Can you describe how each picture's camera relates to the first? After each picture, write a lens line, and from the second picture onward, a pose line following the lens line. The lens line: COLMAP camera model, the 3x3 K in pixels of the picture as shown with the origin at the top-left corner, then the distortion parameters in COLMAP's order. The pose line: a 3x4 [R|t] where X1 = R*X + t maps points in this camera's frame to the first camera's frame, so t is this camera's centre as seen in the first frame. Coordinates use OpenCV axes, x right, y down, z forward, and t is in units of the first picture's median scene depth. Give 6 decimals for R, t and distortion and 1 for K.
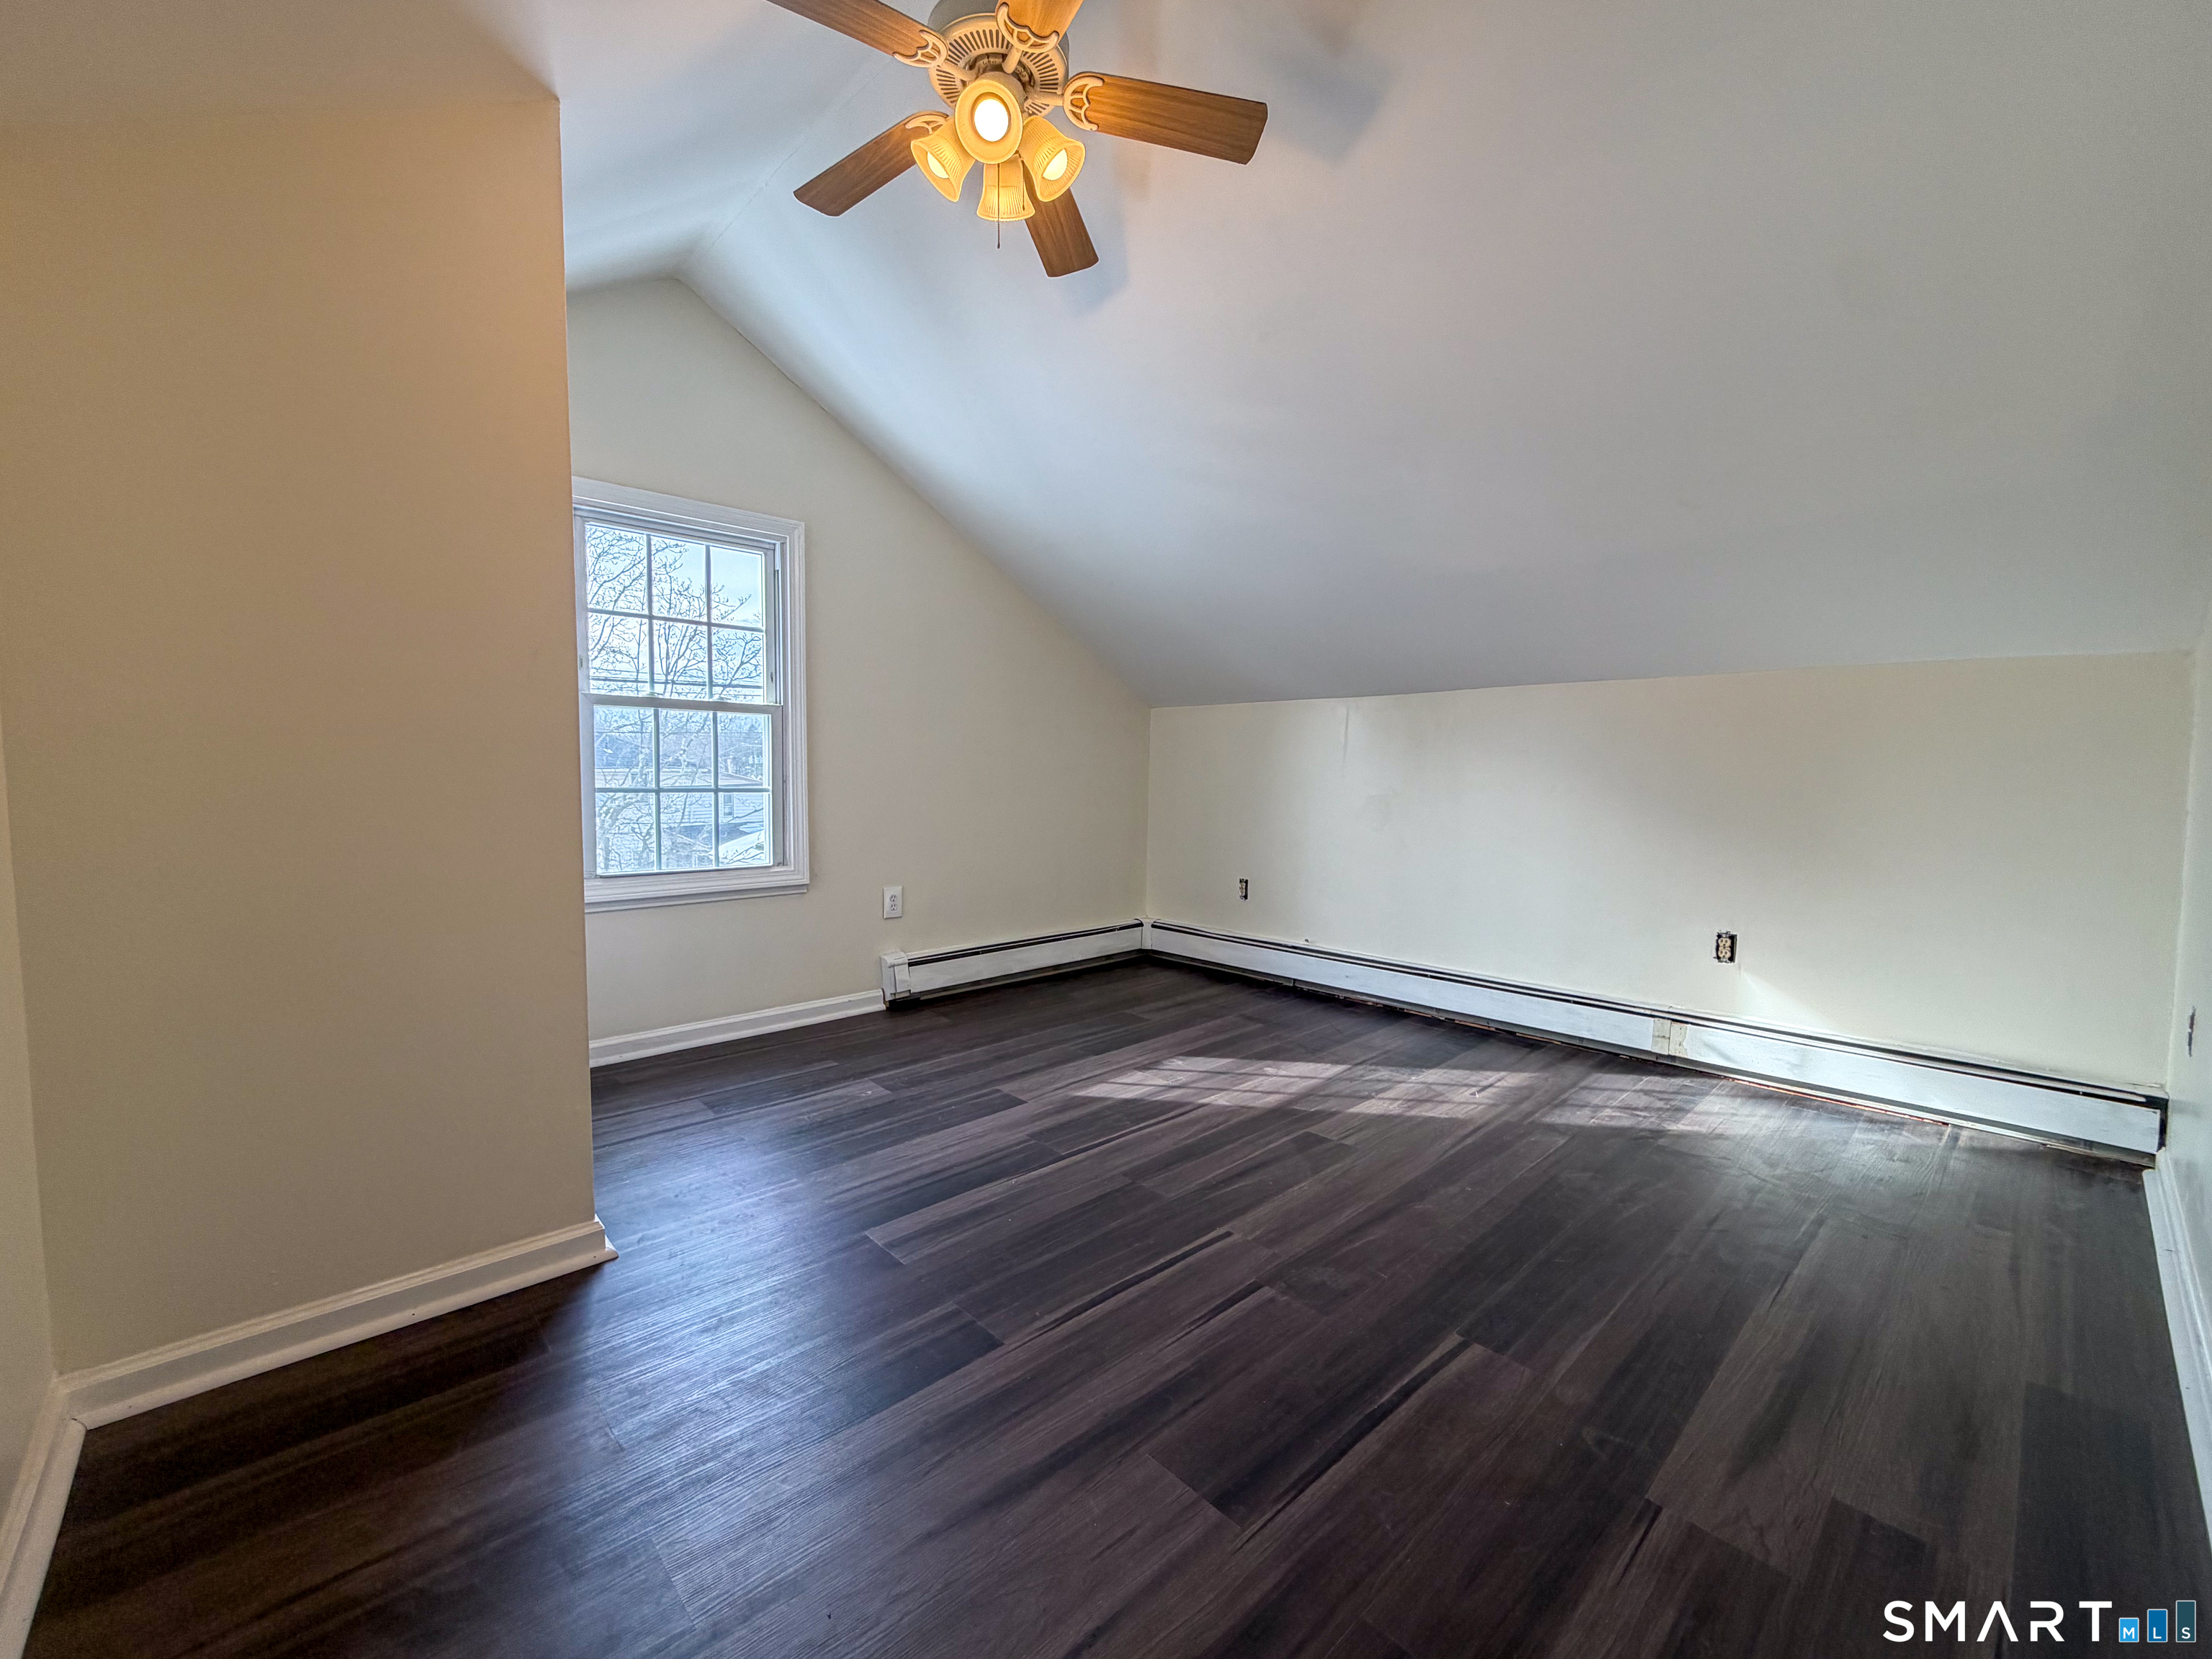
lens RADIAL K [[897.0, 0, 1088.8], [0, 897.0, 824.5], [0, 0, 1]] dist [0.003129, 0.000489]
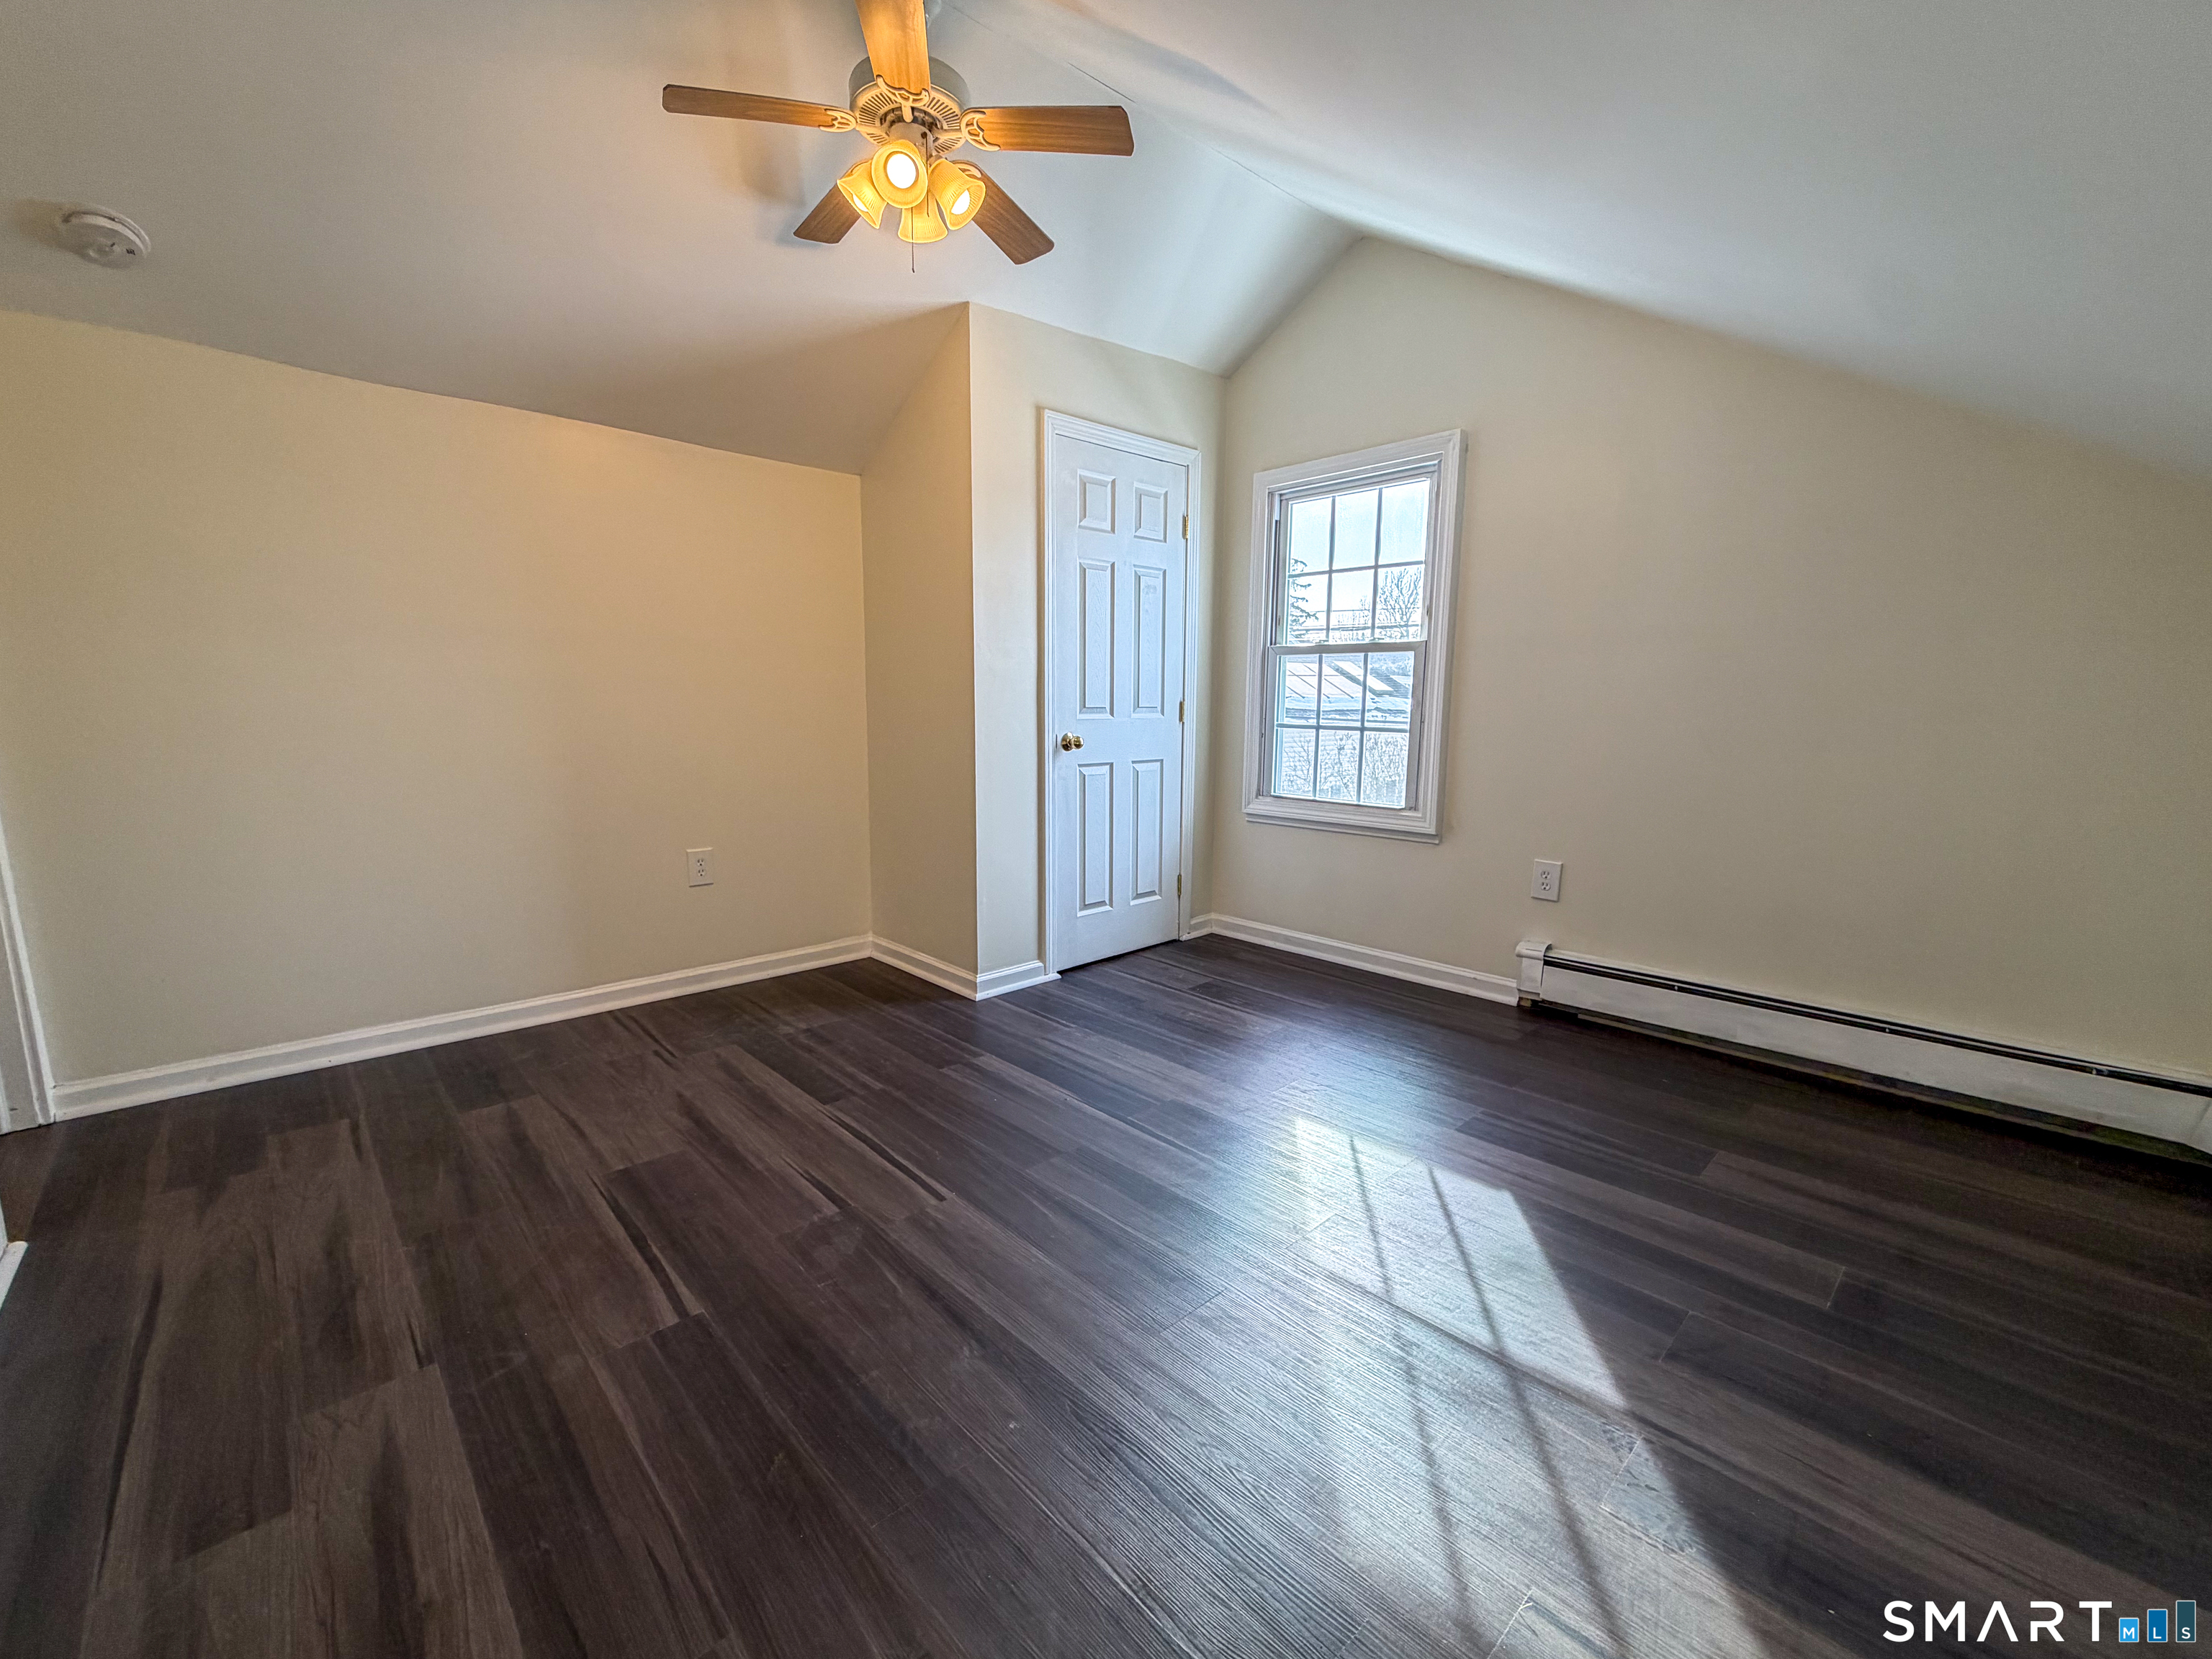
lens RADIAL K [[897.0, 0, 1088.8], [0, 897.0, 824.5], [0, 0, 1]] dist [0.003129, 0.000489]
pose [[0.012314, 0.129901, -0.991450, 0.680883], [-0.063747, 0.989611, 0.128868, -0.045926], [0.997890, 0.061615, 0.020466, 0.719394]]
